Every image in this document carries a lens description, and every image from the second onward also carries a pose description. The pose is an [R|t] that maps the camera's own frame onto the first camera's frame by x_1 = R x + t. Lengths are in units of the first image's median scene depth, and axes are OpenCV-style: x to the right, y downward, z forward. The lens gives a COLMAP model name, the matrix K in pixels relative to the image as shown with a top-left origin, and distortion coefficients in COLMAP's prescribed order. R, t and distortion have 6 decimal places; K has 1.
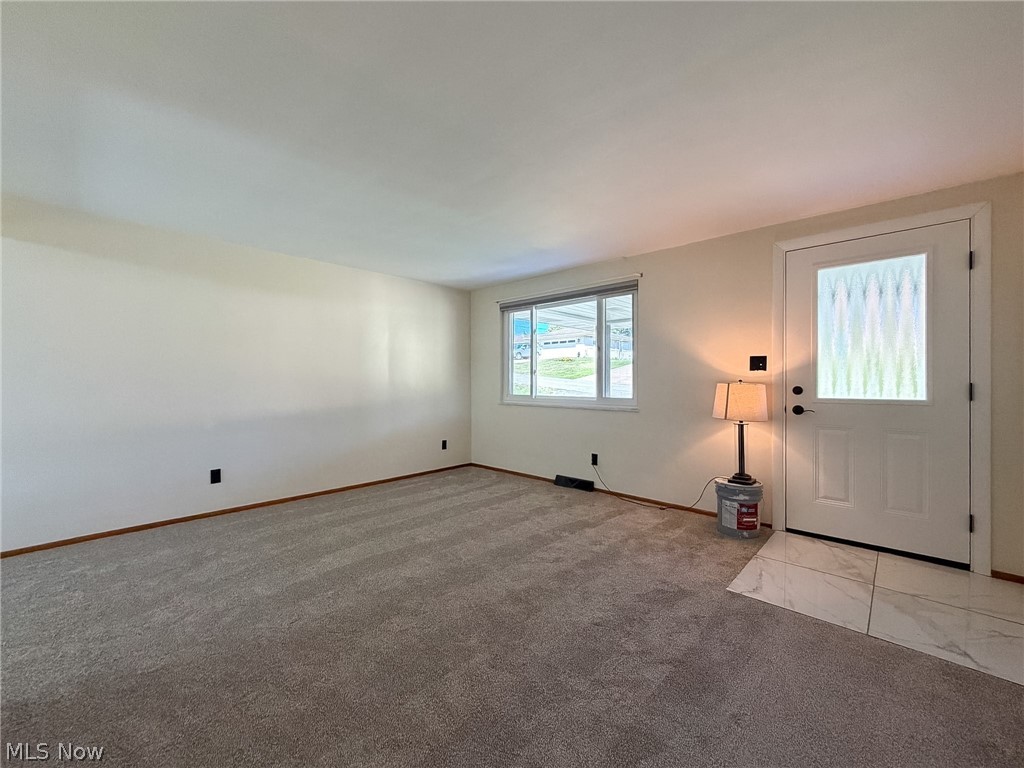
lens RADIAL K [[421.9, 0, 507.1], [0, 421.9, 384.7], [0, 0, 1]] dist [0.000948, 0.001158]
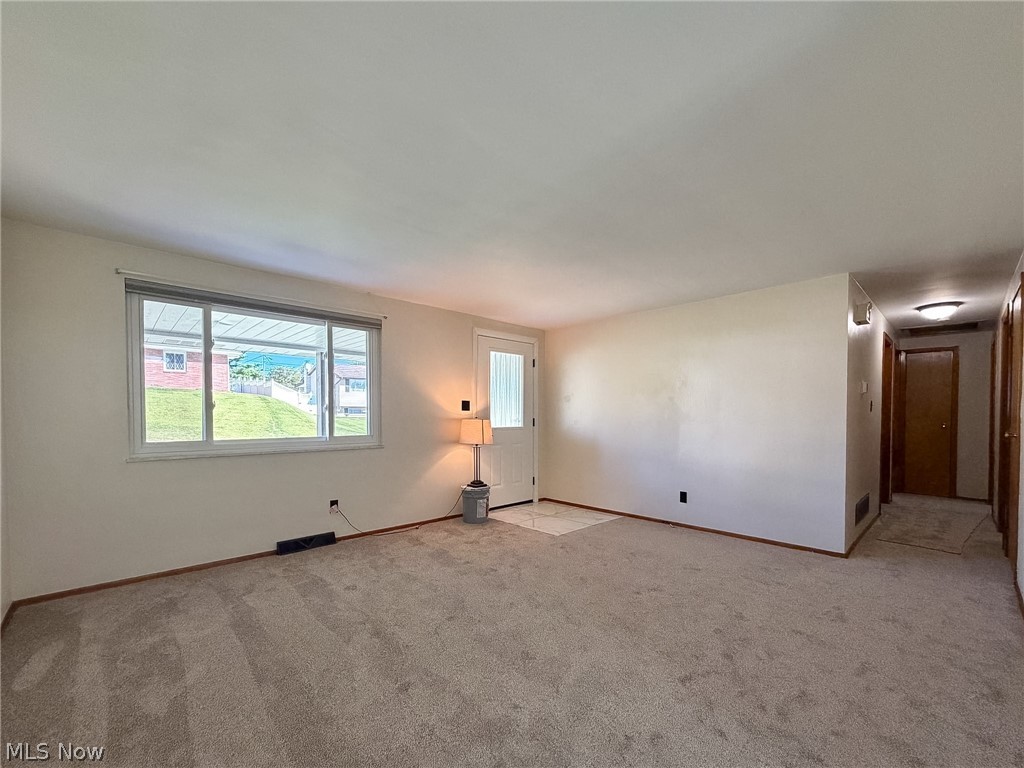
lens RADIAL K [[439.2, 0, 518.8], [0, 439.2, 423.0], [0, 0, 1]] dist [0.000876, 0.000101]
pose [[0.028170, -0.022970, 0.999339, -0.847009], [0.004423, 0.999729, 0.022854, -0.022054], [-0.999593, 0.003777, 0.028264, 0.705439]]
